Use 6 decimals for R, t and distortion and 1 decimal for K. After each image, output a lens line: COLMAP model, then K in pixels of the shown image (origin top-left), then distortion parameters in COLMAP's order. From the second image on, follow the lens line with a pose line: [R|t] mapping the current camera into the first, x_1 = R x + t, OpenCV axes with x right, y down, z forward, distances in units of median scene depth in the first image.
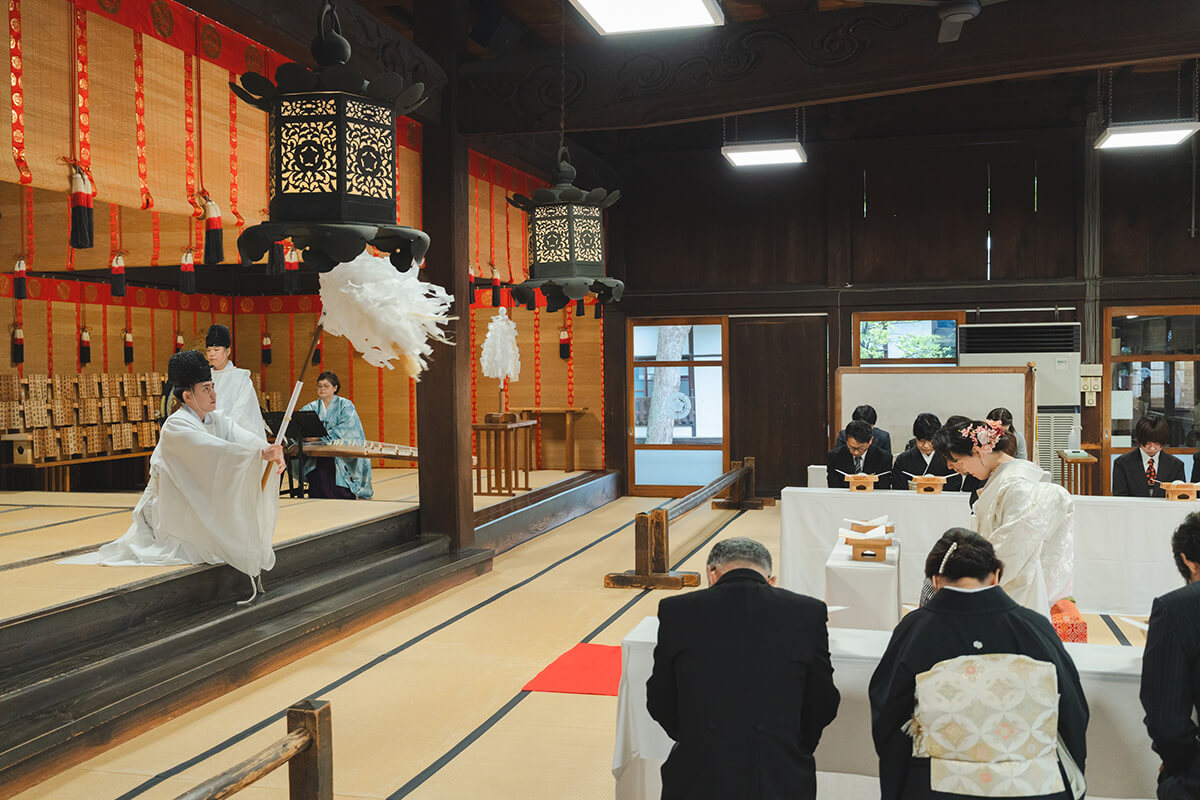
lens RADIAL K [[1185.5, 0, 600.0], [0, 1185.5, 400.0], [0, 0, 1]] dist [0.008104, 0.009272]
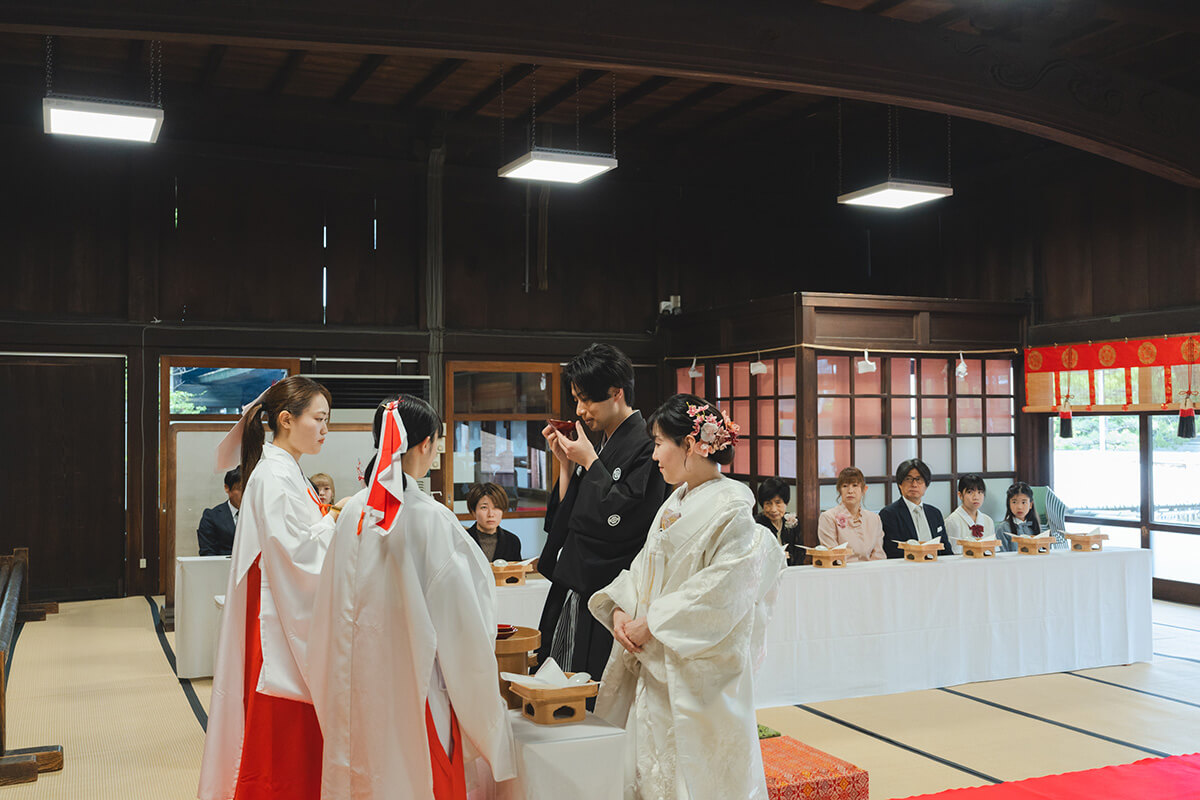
lens RADIAL K [[1185.5, 0, 600.0], [0, 1185.5, 400.0], [0, 0, 1]] dist [0.008104, 0.009272]
pose [[0.776342, 0.020048, 0.629993, -0.059740], [0.014472, 0.998664, -0.049613, -0.000846], [-0.630146, 0.047634, 0.775014, 0.217438]]
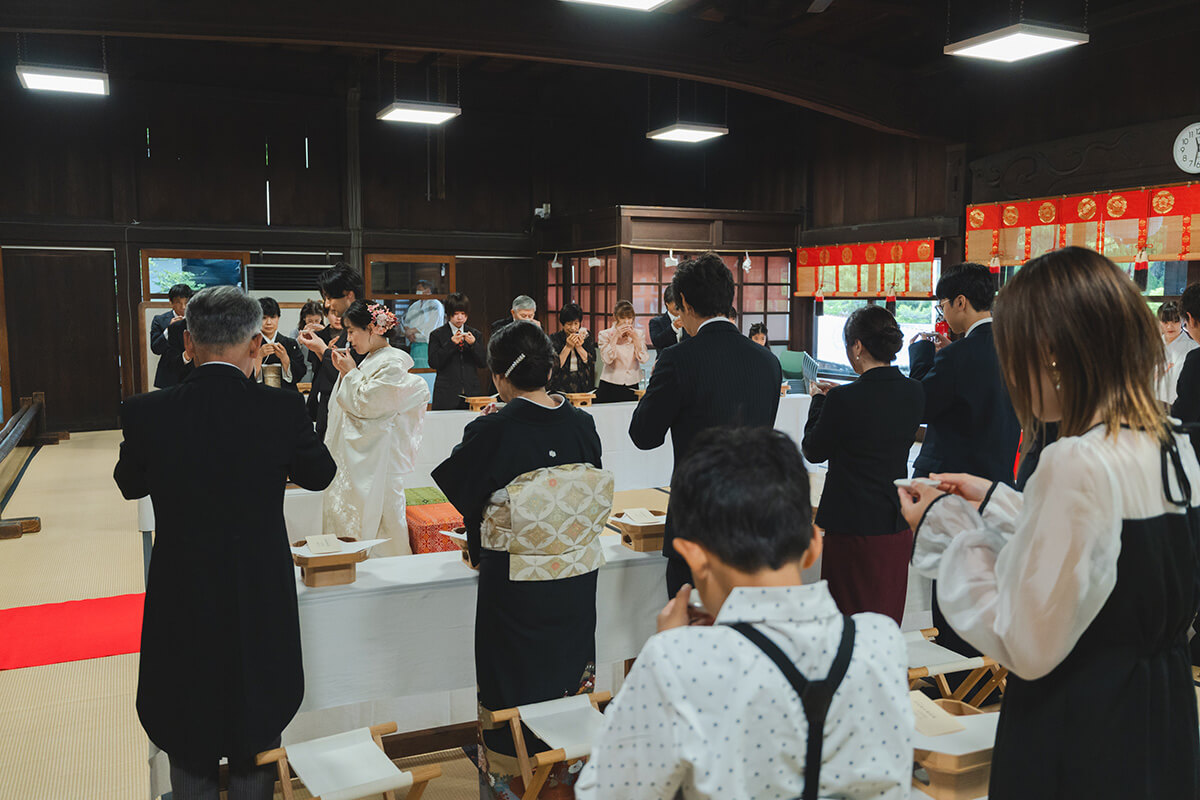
lens RADIAL K [[994.3, 0, 600.0], [0, 994.3, 400.0], [0, 0, 1]] dist [0.003145, 0.008359]
pose [[0.762334, -0.054657, 0.644872, -0.053630], [0.008287, 0.997170, 0.074720, -0.003597], [-0.647131, -0.051618, 0.760629, 0.069066]]
